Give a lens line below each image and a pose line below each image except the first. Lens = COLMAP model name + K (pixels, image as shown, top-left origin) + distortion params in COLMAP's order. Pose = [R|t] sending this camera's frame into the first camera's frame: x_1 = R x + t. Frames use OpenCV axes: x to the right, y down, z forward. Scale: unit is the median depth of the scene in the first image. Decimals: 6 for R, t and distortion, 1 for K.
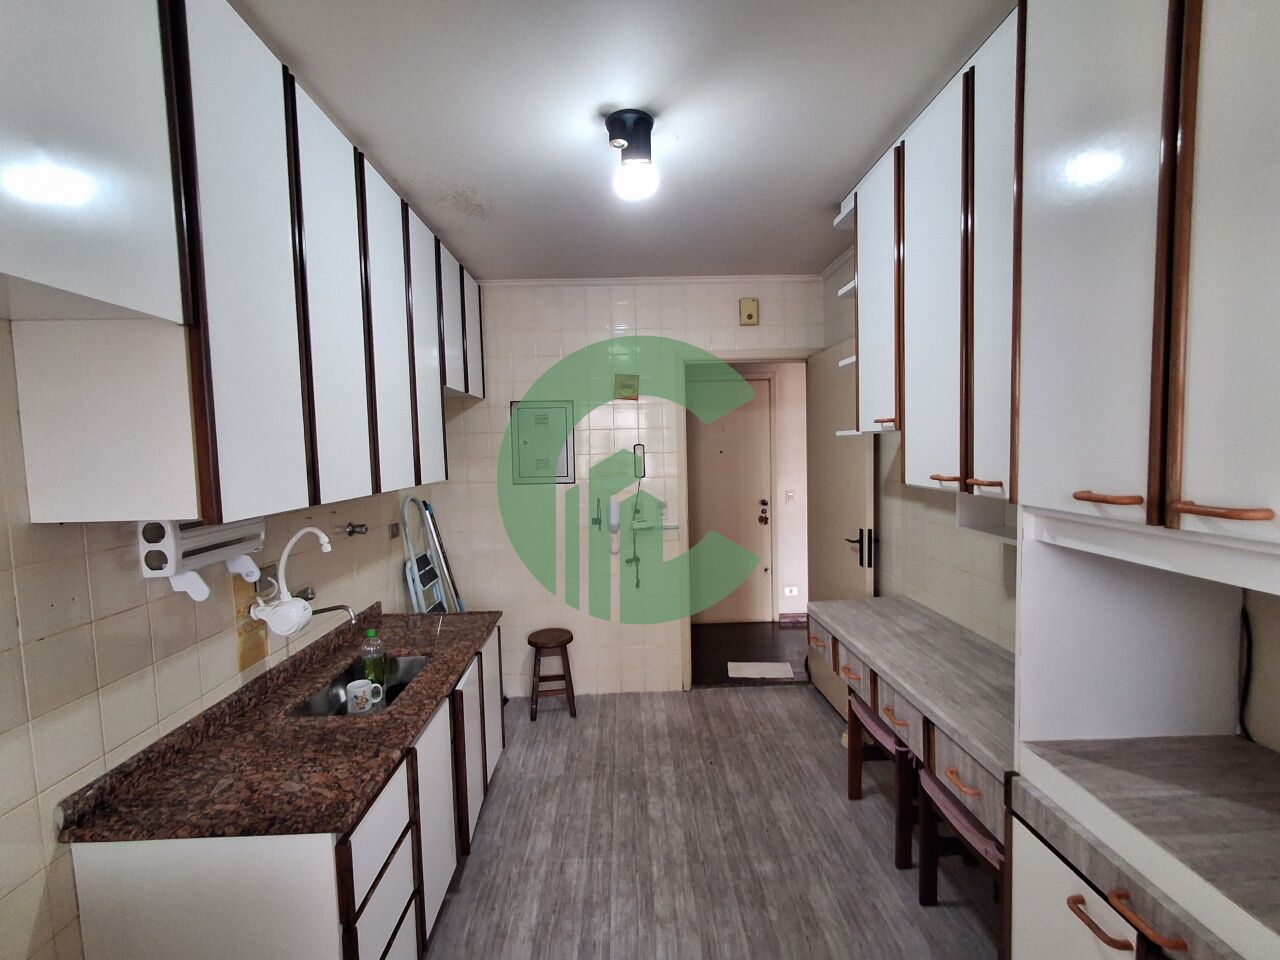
lens RADIAL K [[587.2, 0, 632.7], [0, 587.2, 476.8], [0, 0, 1]] dist [0.000651, 0.002029]
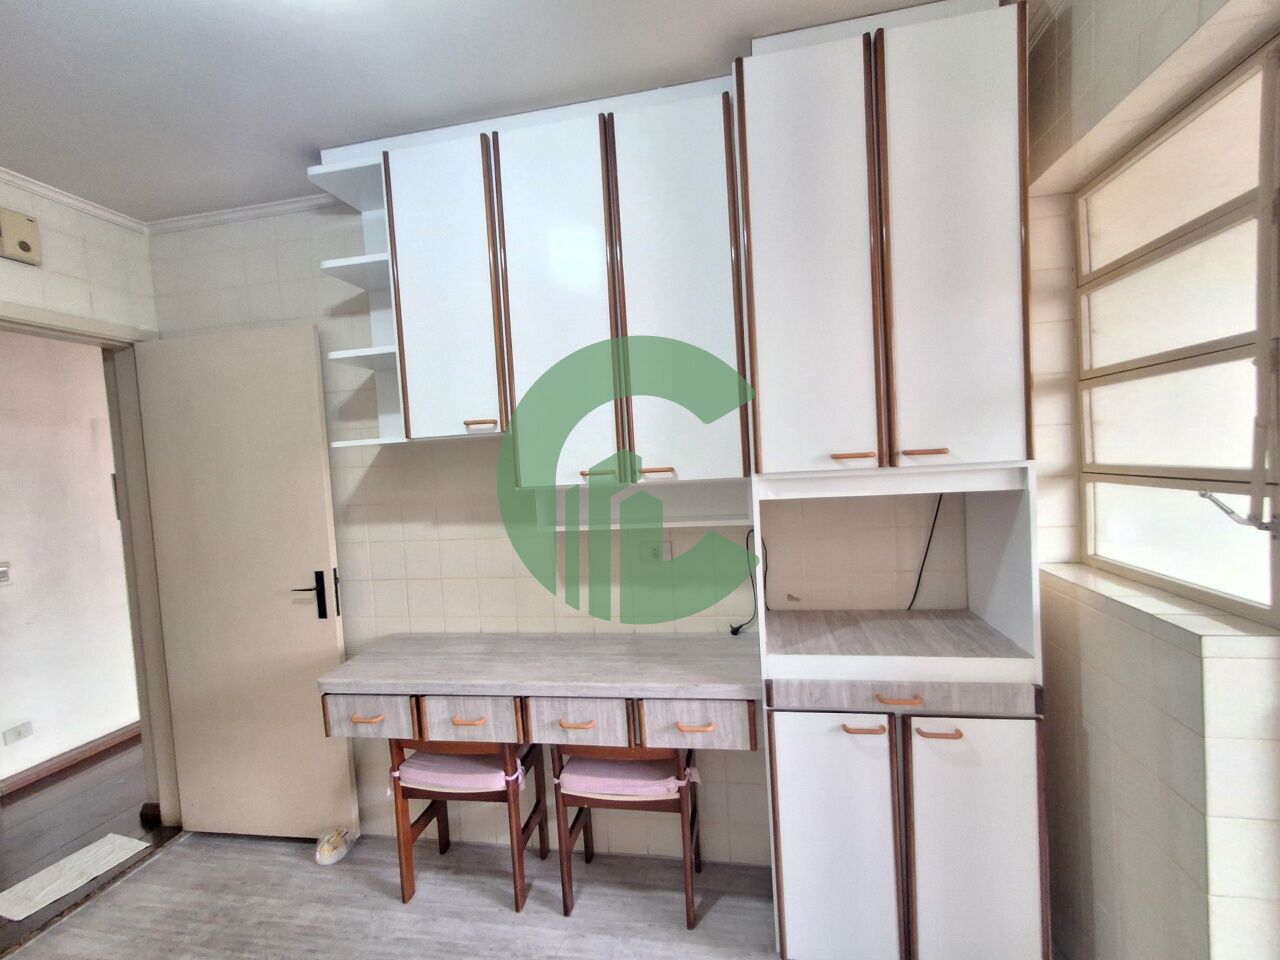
lens RADIAL K [[587.2, 0, 634.7], [0, 587.2, 480.8], [0, 0, 1]] dist [0.000651, 0.002029]
pose [[0.206696, -0.025341, 0.978077, -0.420690], [0.107520, 0.994198, 0.003037, 0.017359], [-0.972479, 0.104535, 0.208222, 0.607989]]
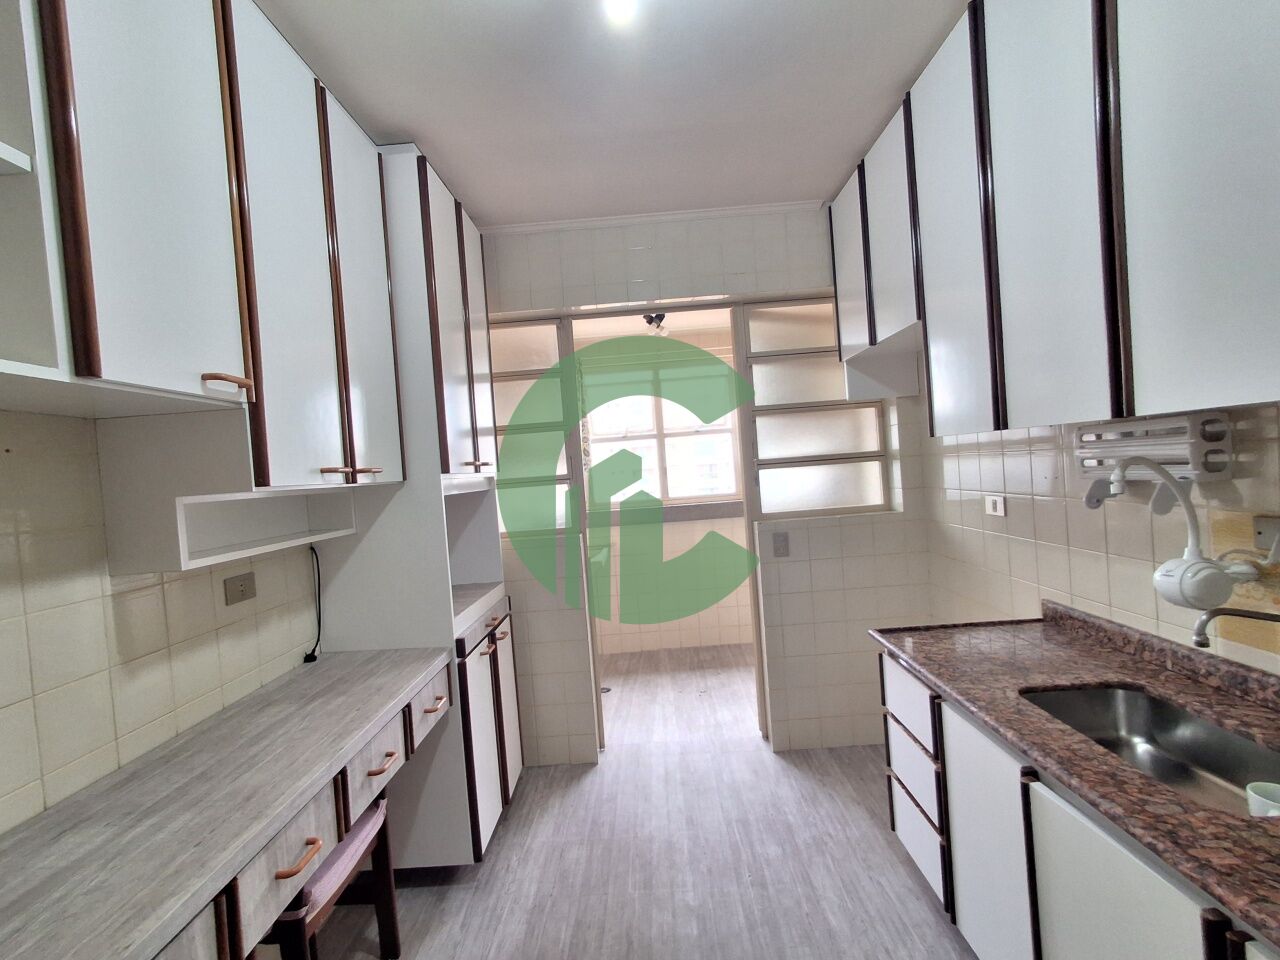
lens RADIAL K [[587.2, 0, 632.5], [0, 587.2, 478.9], [0, 0, 1]] dist [0.000651, 0.002029]
pose [[-0.994016, 0.099913, 0.044165, 0.028808], [0.103018, 0.991868, 0.074741, -0.004716], [-0.036338, 0.078843, -0.996225, 1.600480]]
